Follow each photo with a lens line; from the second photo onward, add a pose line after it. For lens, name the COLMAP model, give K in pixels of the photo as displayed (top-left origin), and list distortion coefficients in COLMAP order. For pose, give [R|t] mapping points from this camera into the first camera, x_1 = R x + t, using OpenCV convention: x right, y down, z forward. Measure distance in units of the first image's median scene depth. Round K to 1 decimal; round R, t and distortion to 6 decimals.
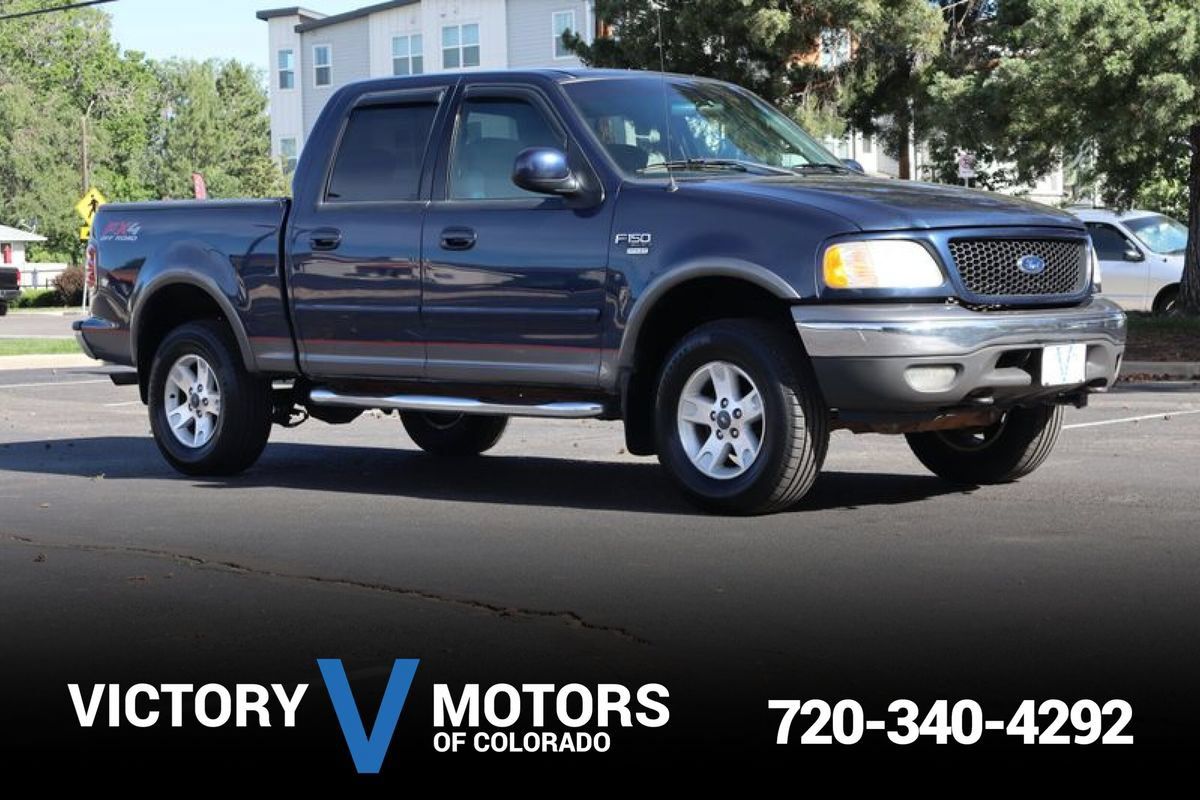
lens RADIAL K [[2487.5, 0, 657.8], [0, 2487.5, 399.8], [0, 0, 1]] dist [0.024067, 0.223557]
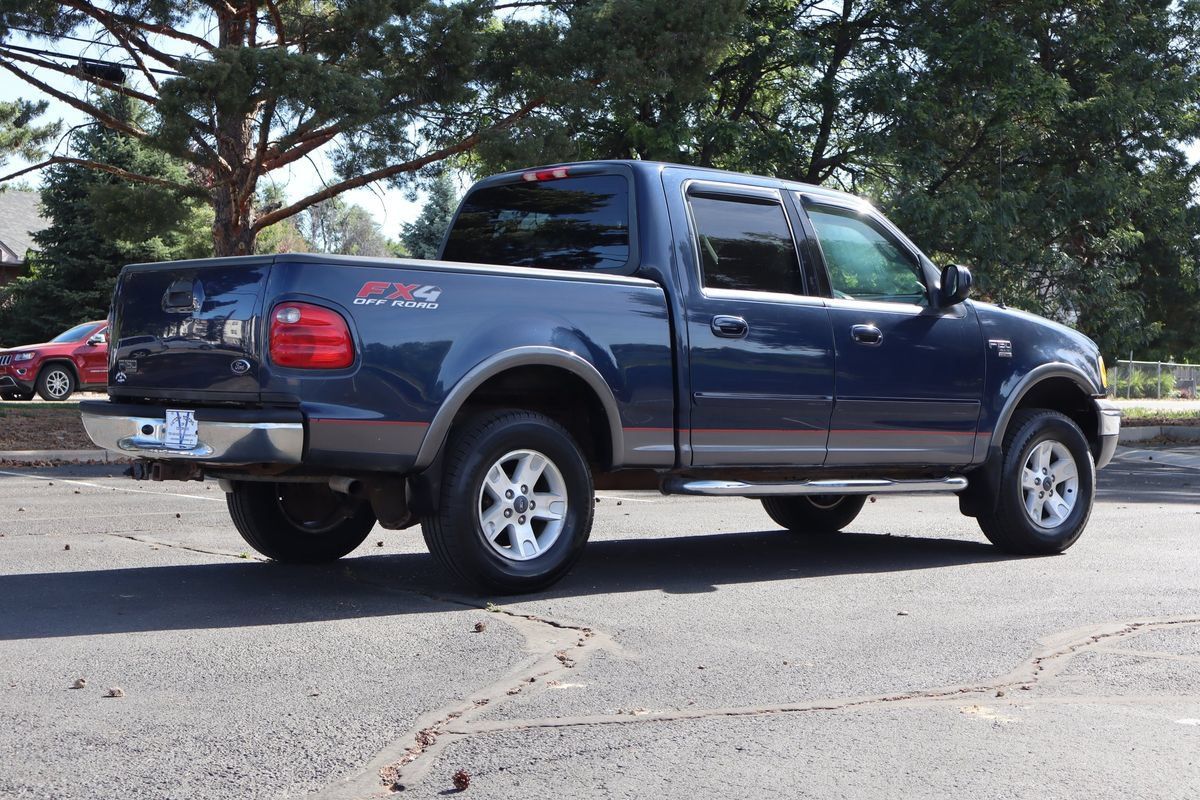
lens RADIAL K [[1952.8, 0, 650.0], [0, 1952.8, 403.0], [0, 0, 1]] dist [0.038896, -0.017124]
pose [[0.106370, 0.004580, 0.994316, -0.889569], [0.032929, 0.999425, -0.008127, -0.028876], [-0.993781, 0.033606, 0.106158, 0.938873]]
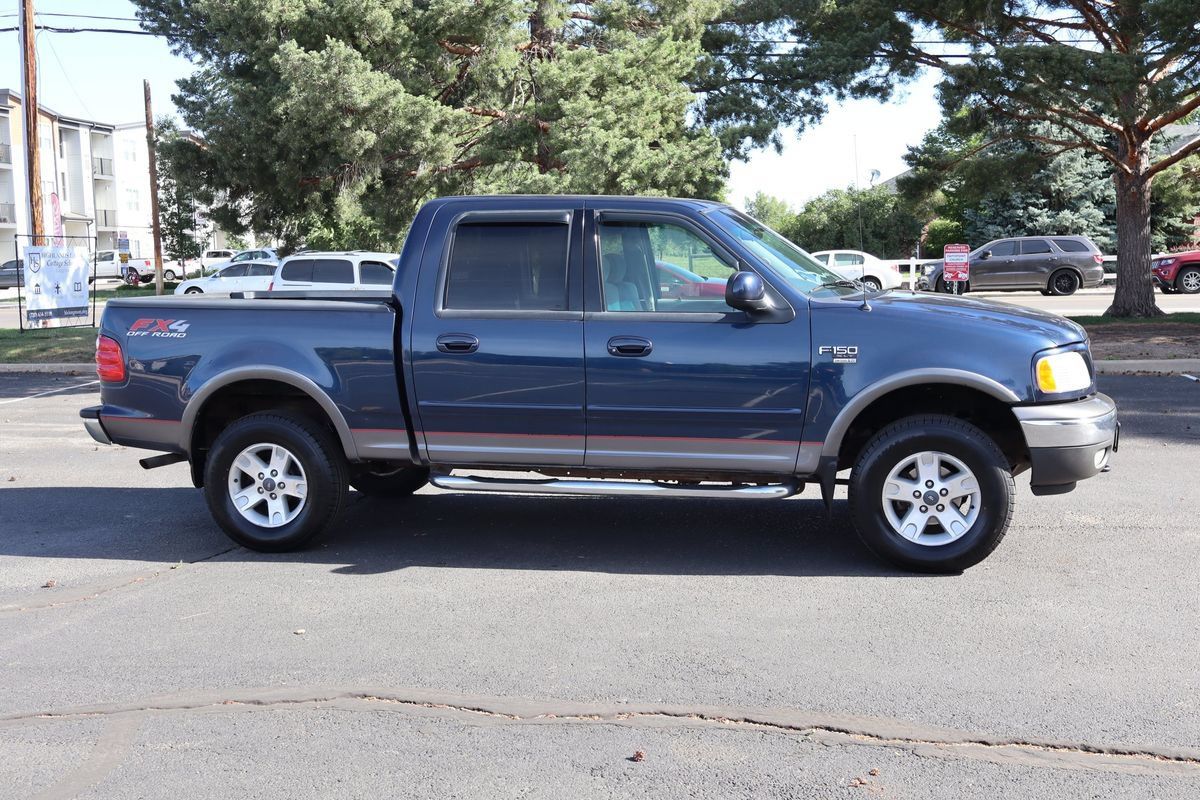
lens RADIAL K [[1288.3, 0, 637.2], [0, 1288.3, 398.6], [0, 0, 1]] dist [0.021476, -0.004462]
pose [[0.841940, -0.056013, 0.536656, -0.373481], [0.027223, 0.997740, 0.061428, -0.072134], [-0.538884, -0.037109, 0.841562, 0.462363]]
